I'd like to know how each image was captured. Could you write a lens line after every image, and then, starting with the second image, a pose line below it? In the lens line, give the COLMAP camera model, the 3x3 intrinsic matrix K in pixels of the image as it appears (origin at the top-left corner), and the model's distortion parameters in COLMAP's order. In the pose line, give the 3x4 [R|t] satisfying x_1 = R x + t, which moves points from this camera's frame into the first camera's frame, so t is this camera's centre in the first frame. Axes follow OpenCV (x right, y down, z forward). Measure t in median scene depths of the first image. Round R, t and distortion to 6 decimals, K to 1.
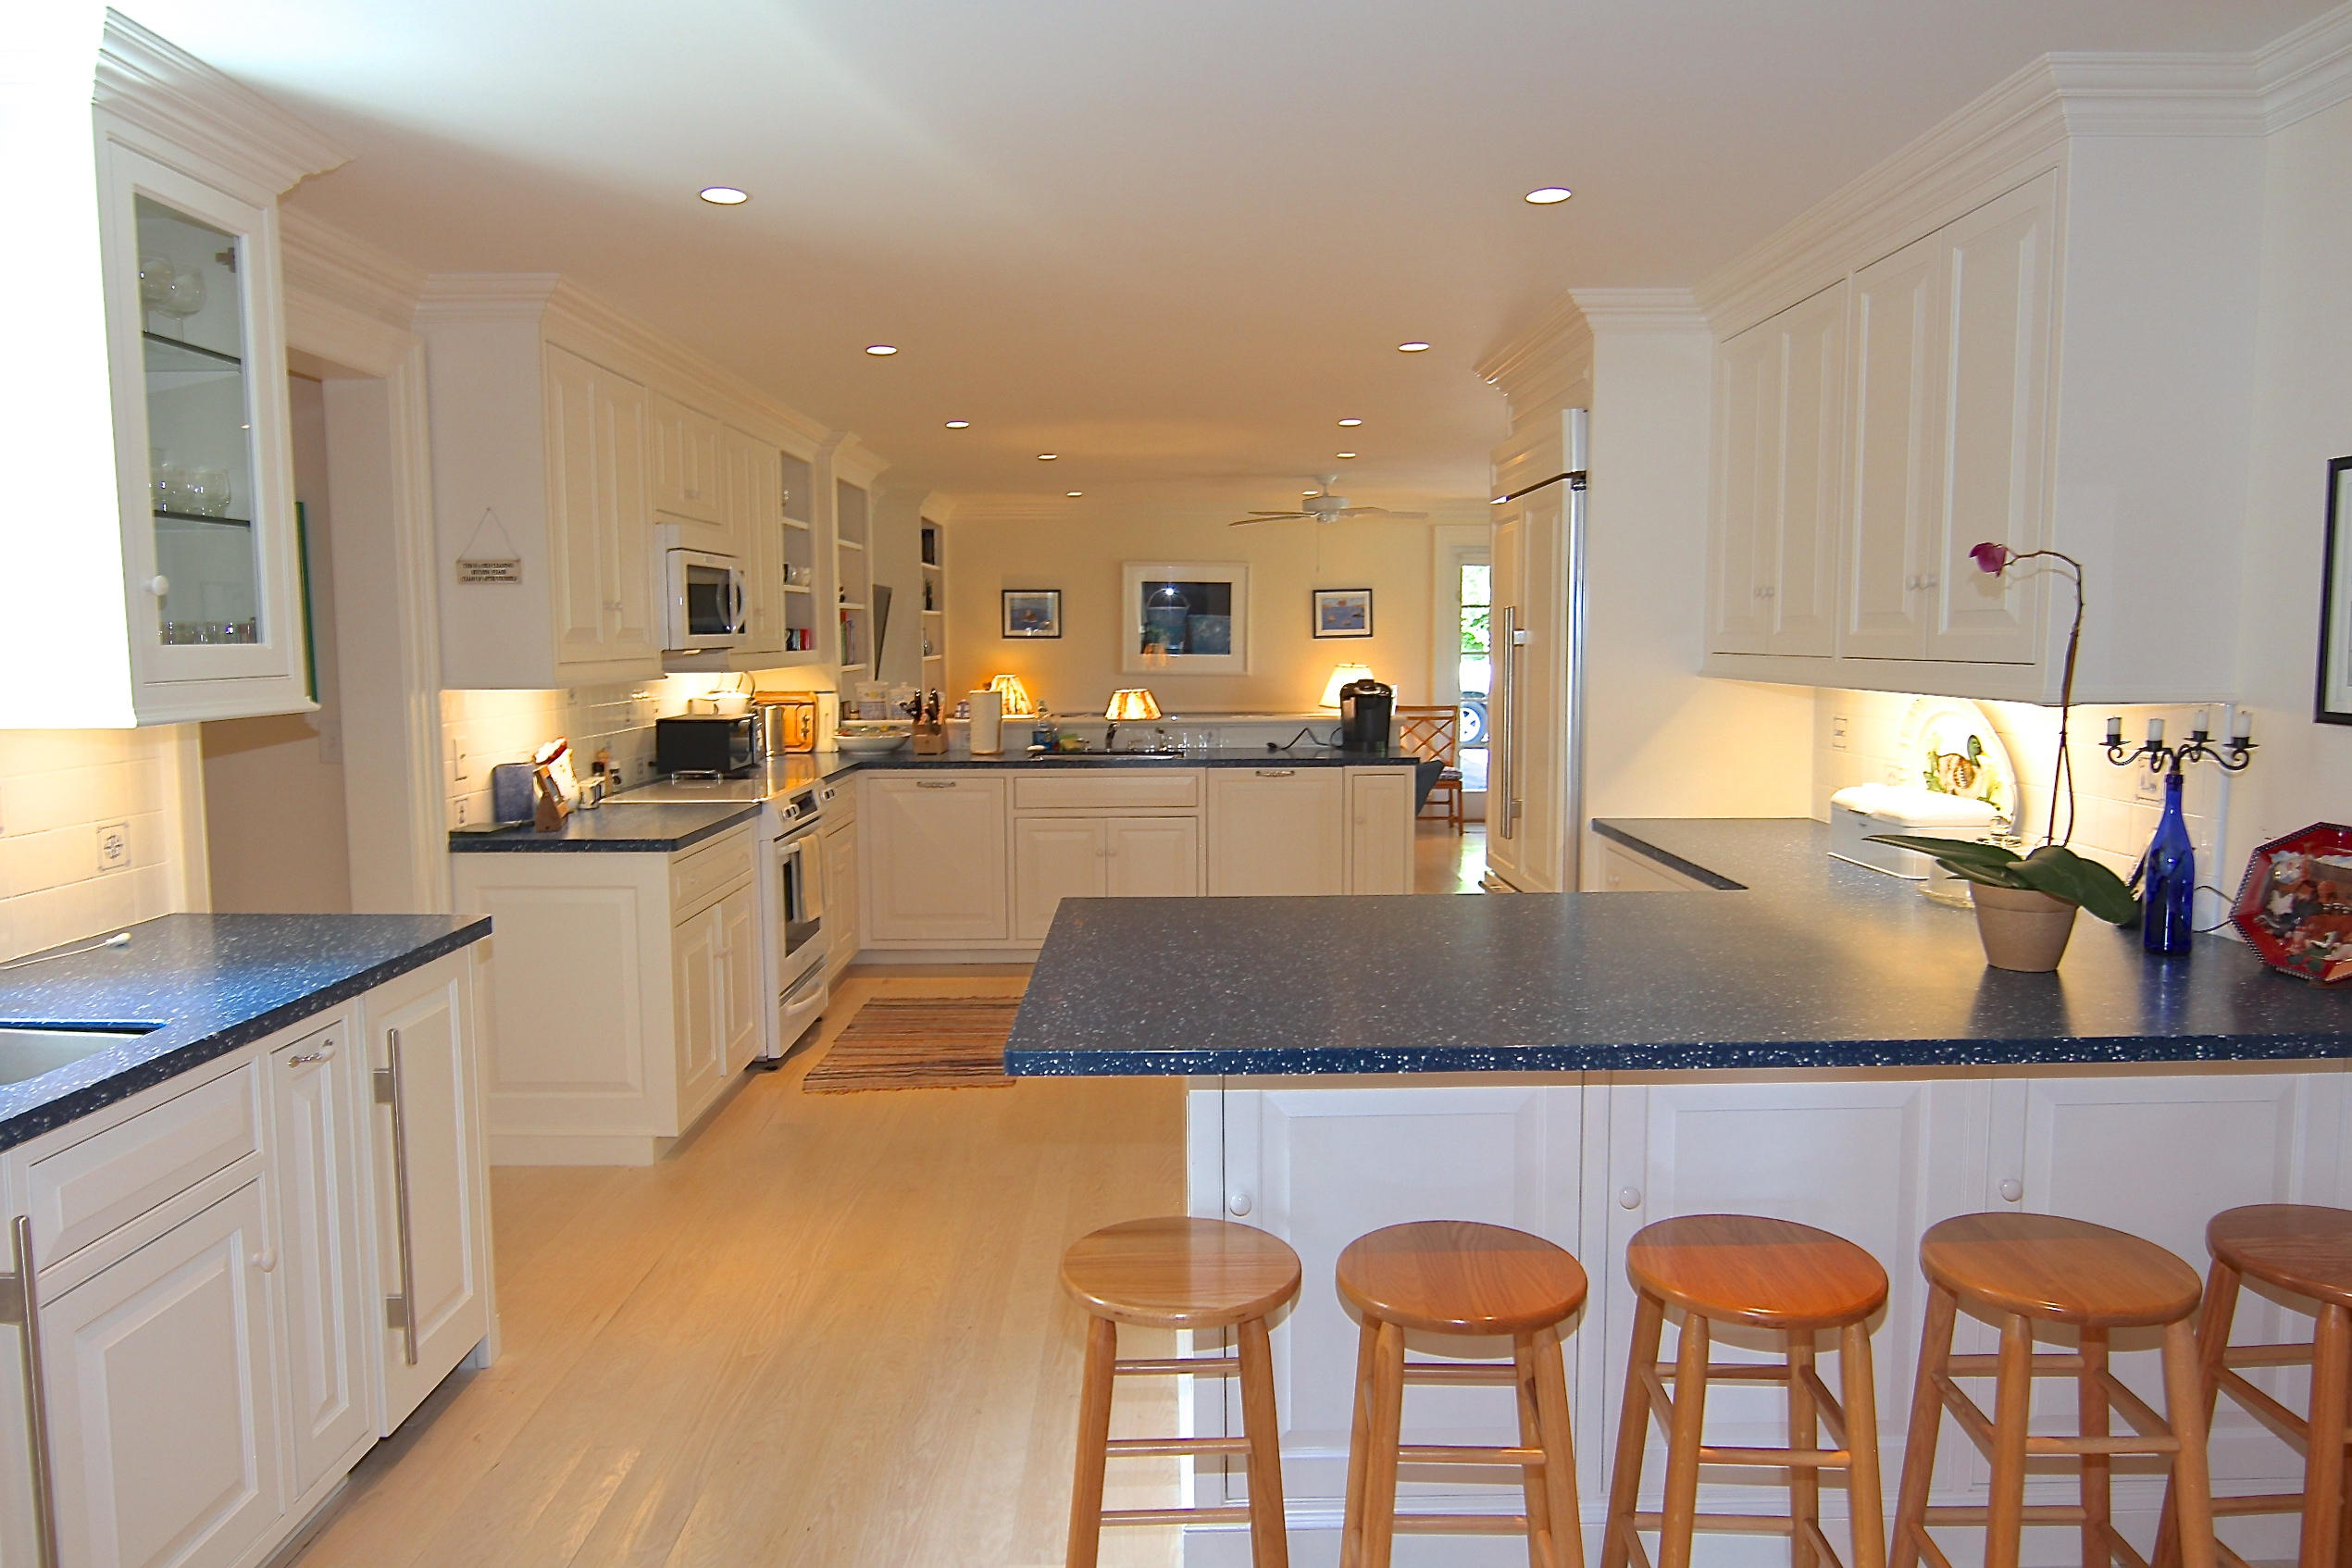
lens RADIAL K [[1503.7, 0, 1177.9], [0, 1503.7, 787.9], [0, 0, 1]] dist [0.000879, -0.006914]
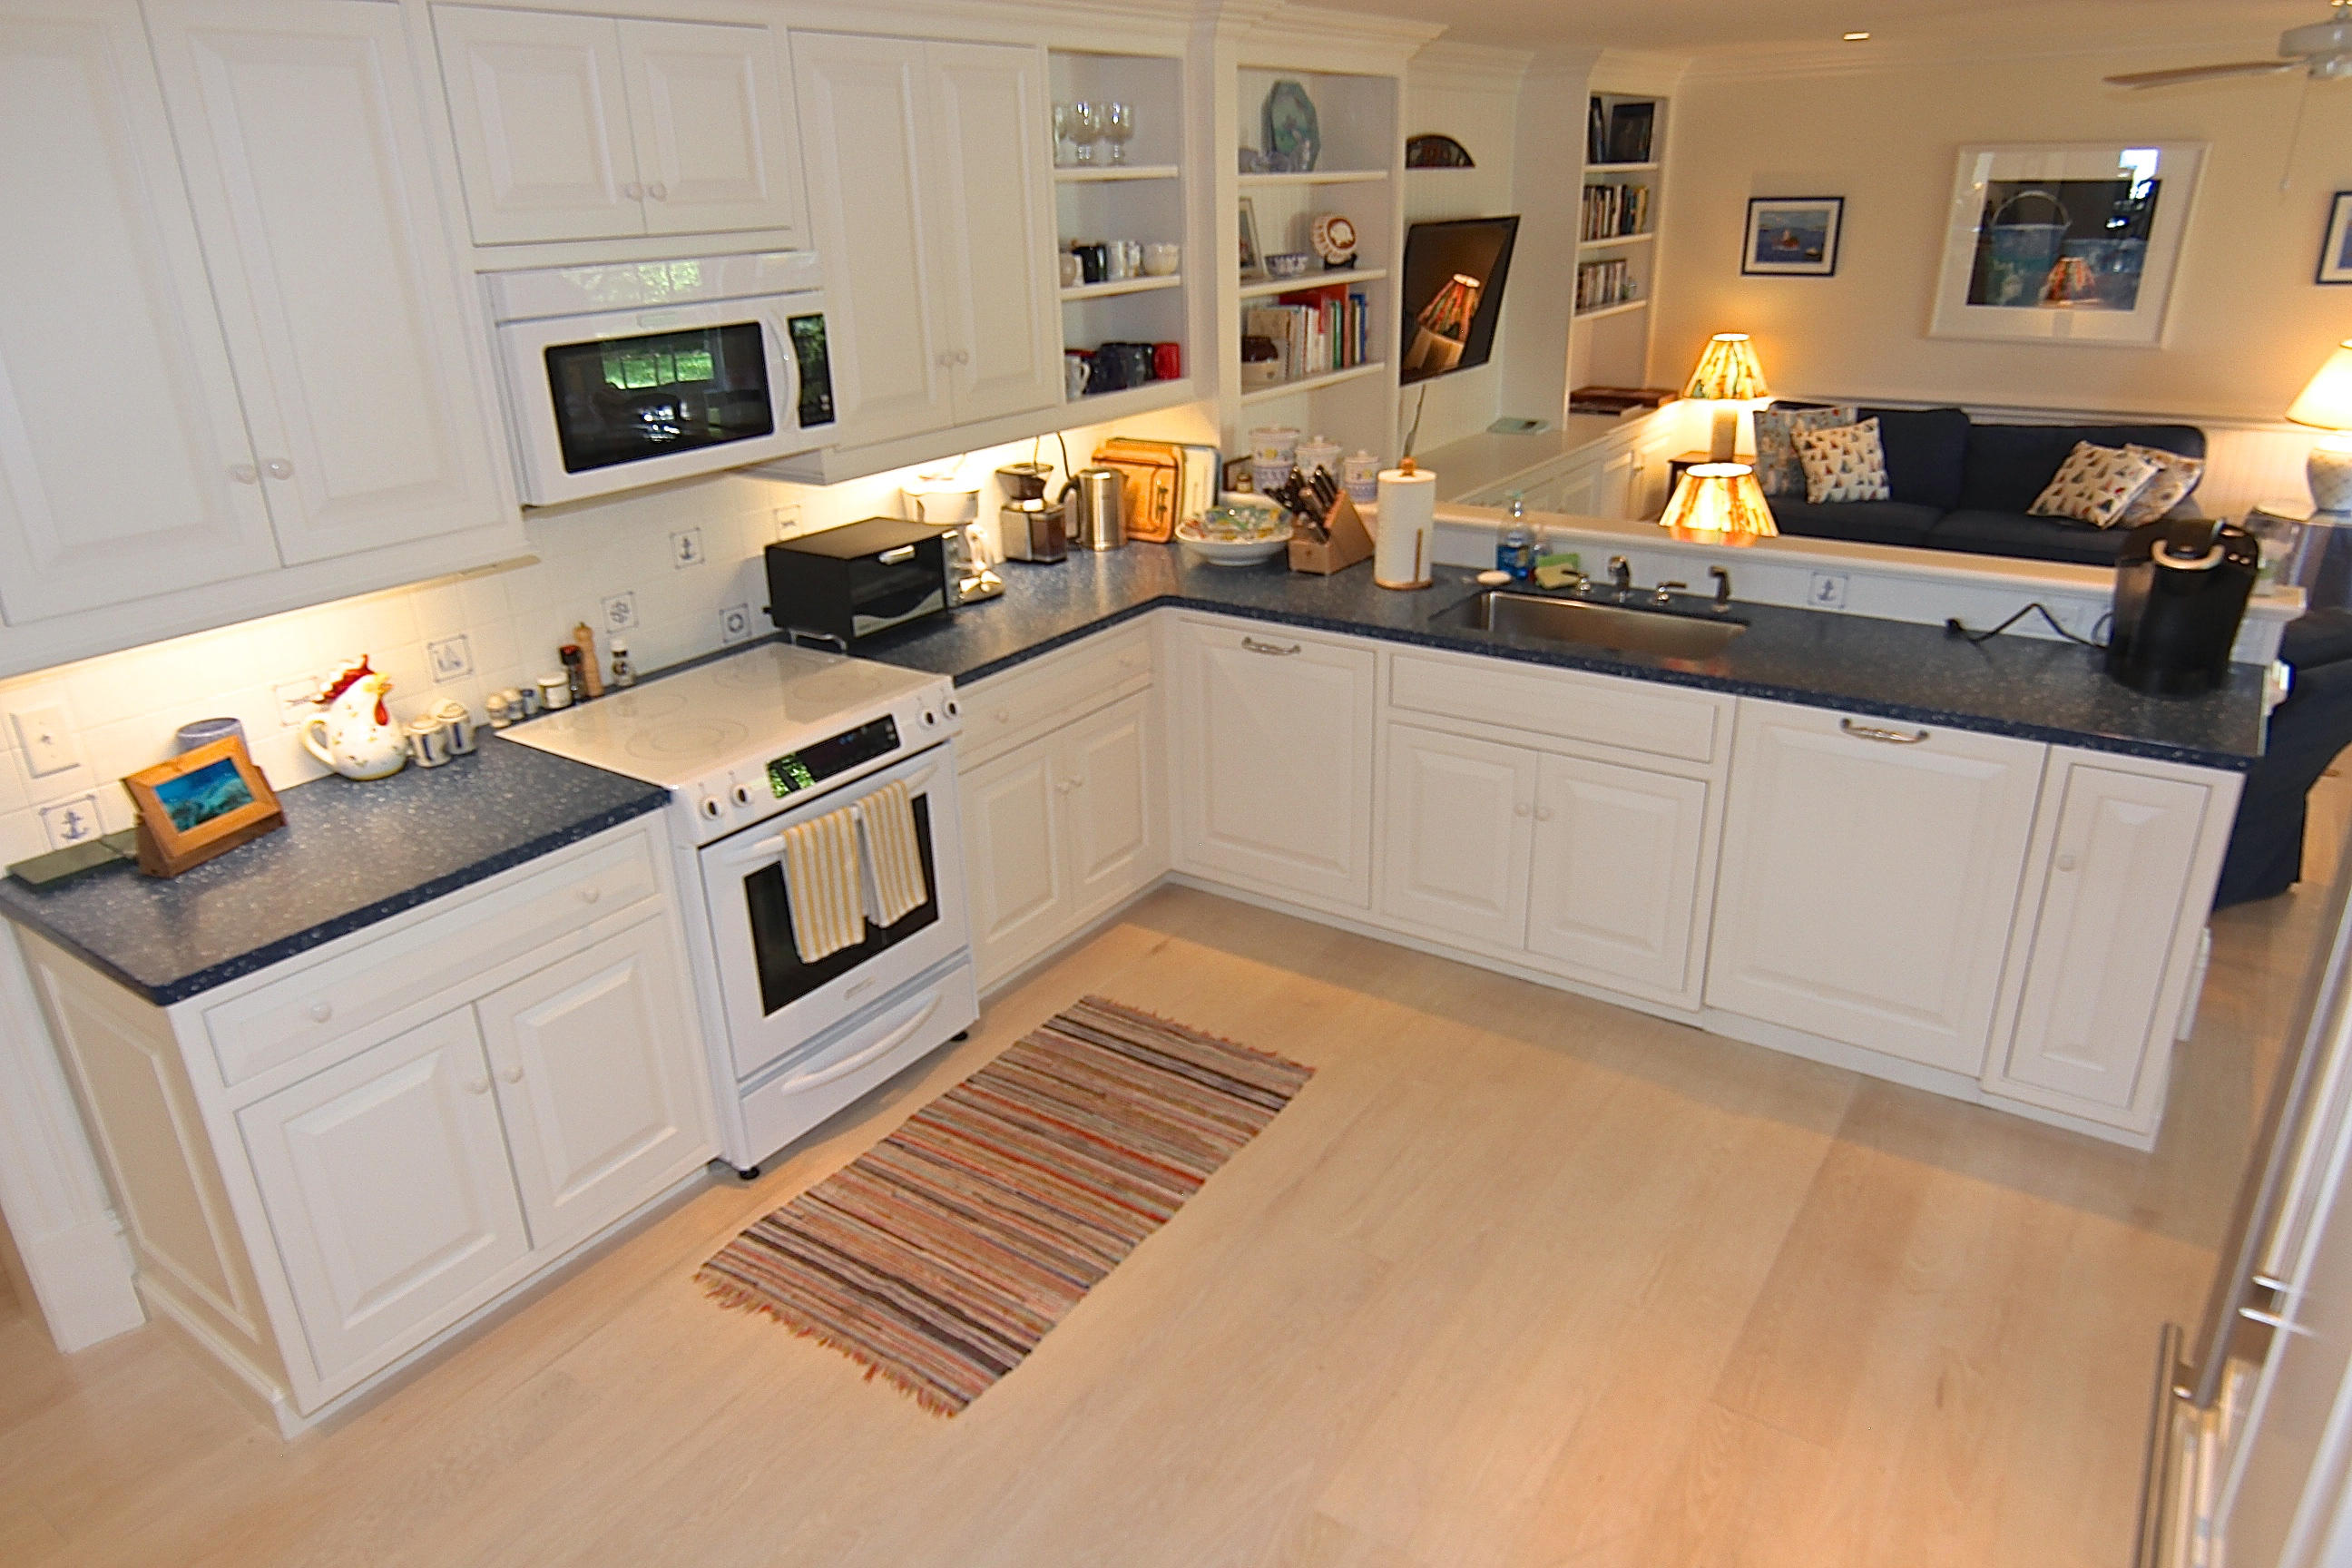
lens RADIAL K [[1503.7, 0, 1167.0], [0, 1503.7, 783.6], [0, 0, 1]] dist [0.000879, -0.006914]
pose [[0.817802, 0.197631, -0.540502, 0.079712], [-0.037033, 0.955312, 0.293270, -0.070668], [0.574307, -0.219821, 0.788575, 0.282384]]
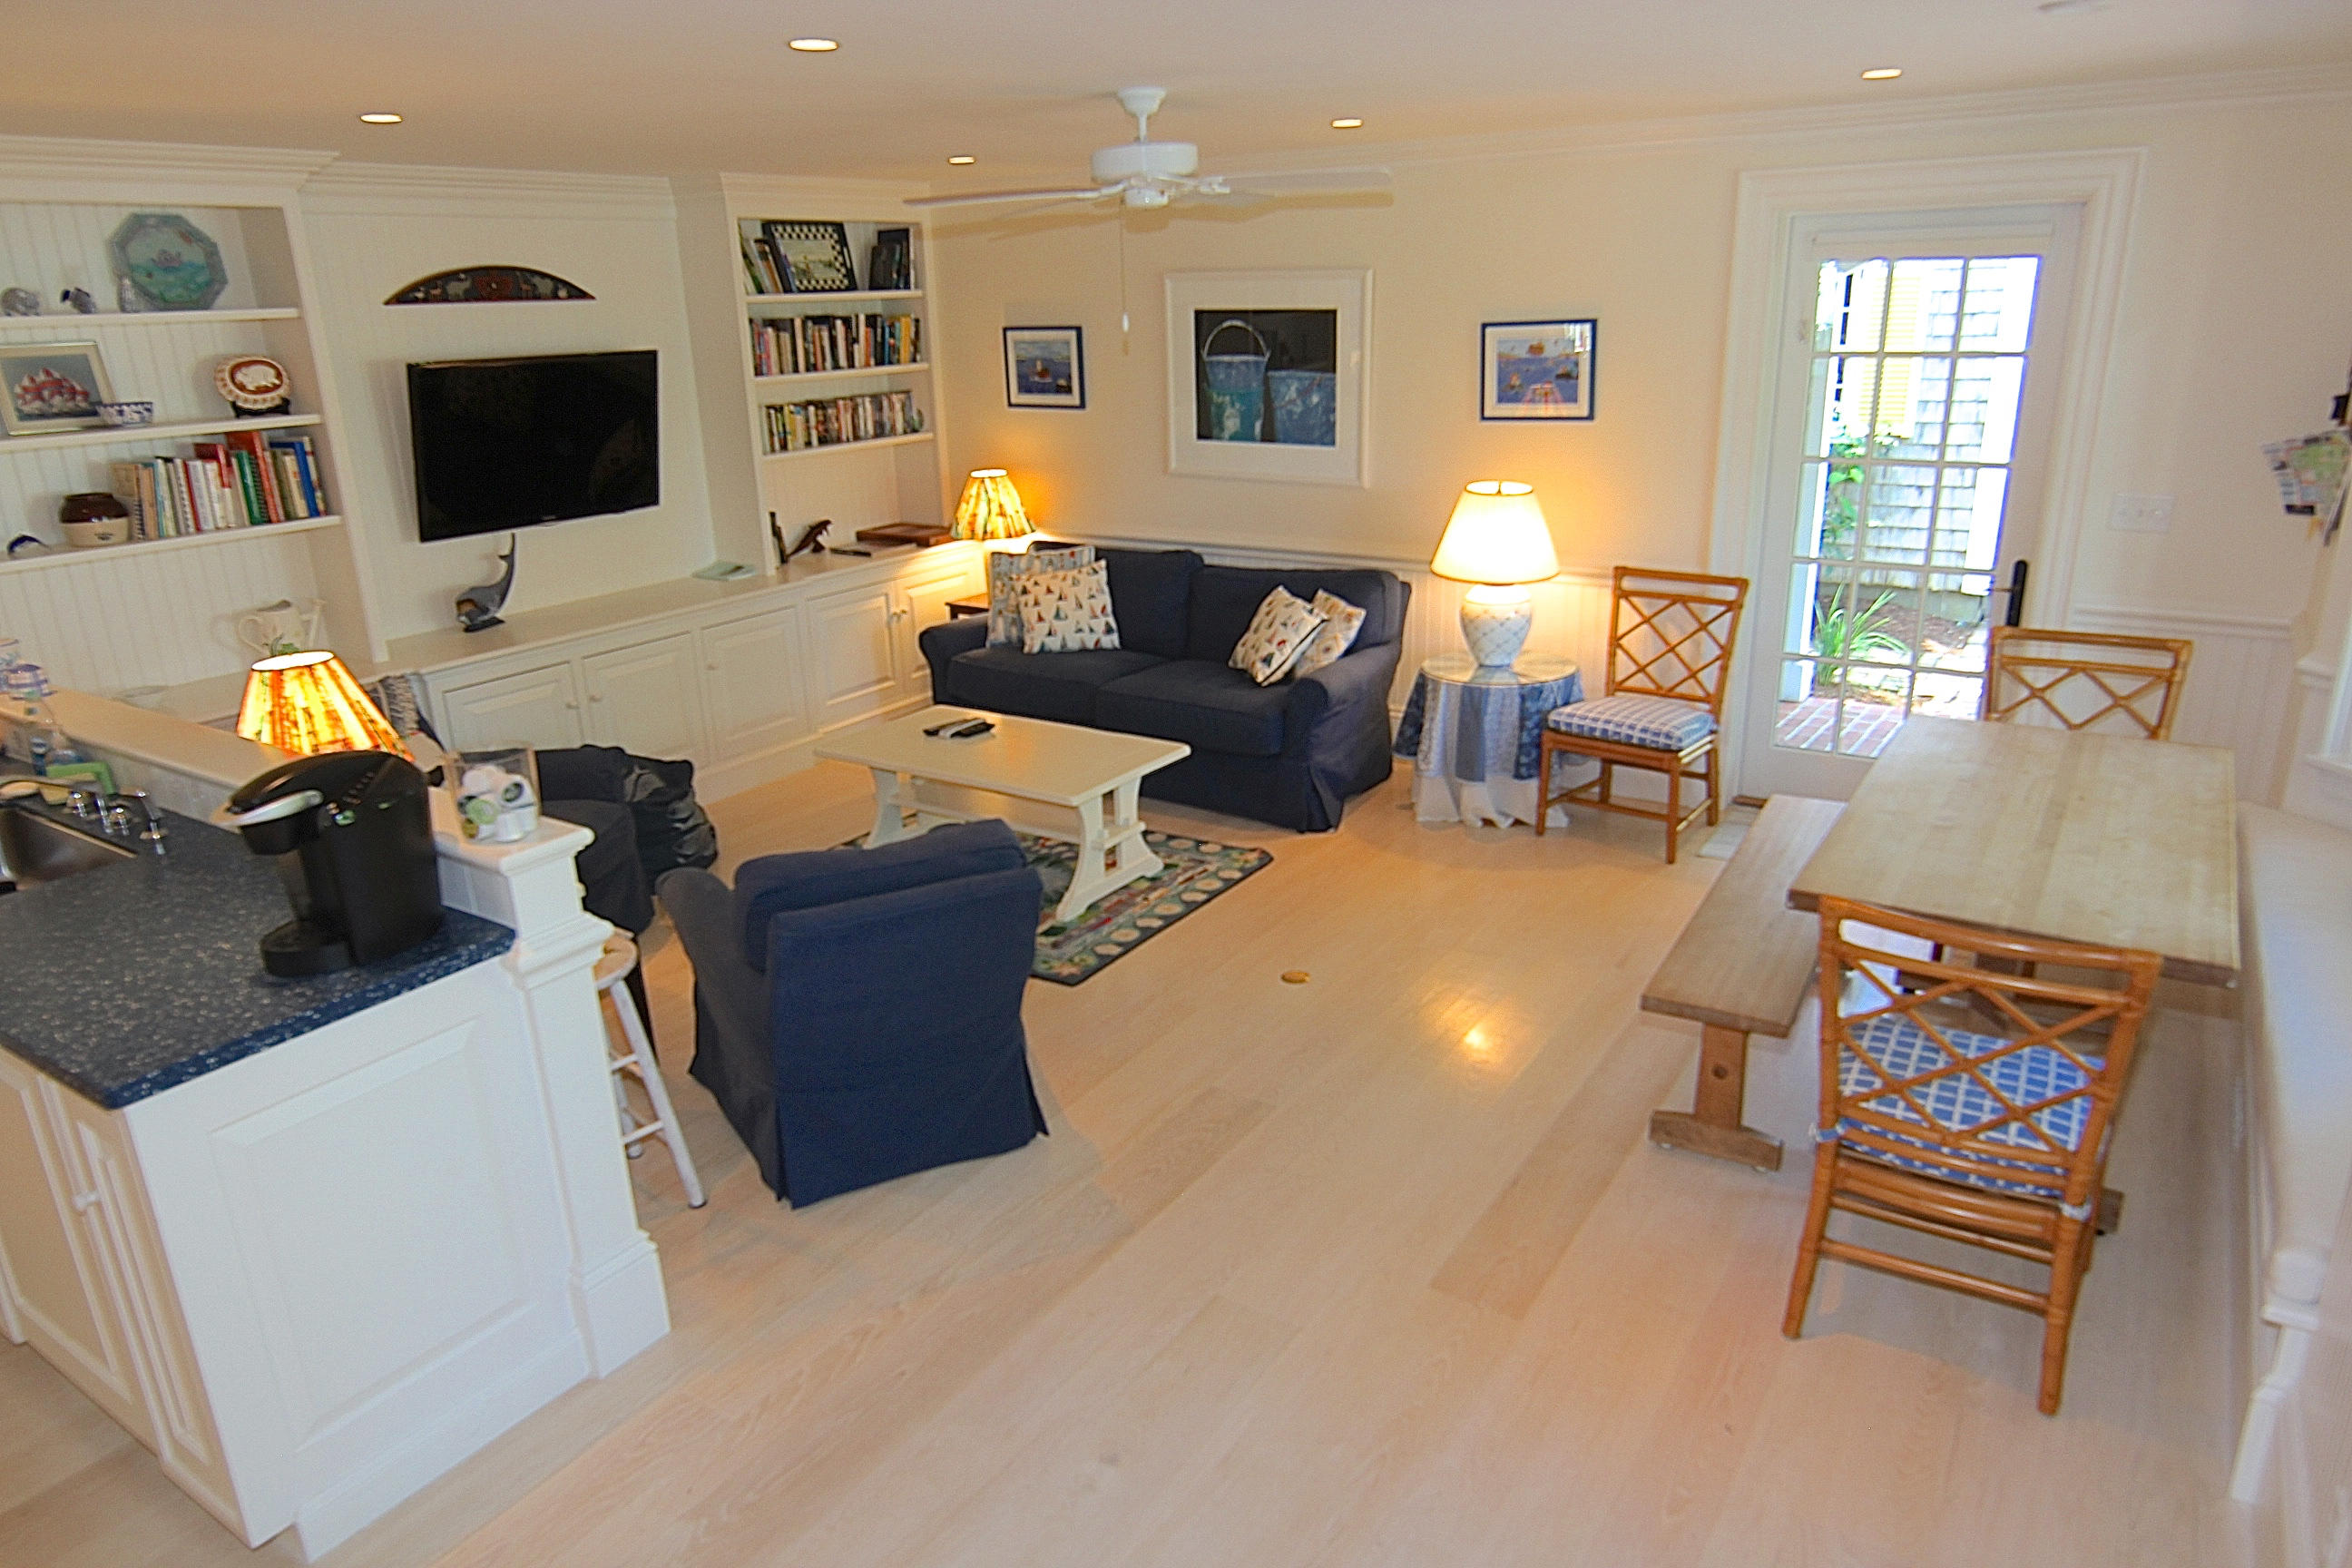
lens RADIAL K [[1503.7, 0, 1171.2], [0, 1503.7, 773.3], [0, 0, 1]] dist [0.000879, -0.006914]
pose [[0.827935, 0.153231, -0.539485, 0.298579], [-0.033454, 0.973731, 0.225230, -0.094870], [0.559825, -0.168428, 0.811312, 0.510248]]
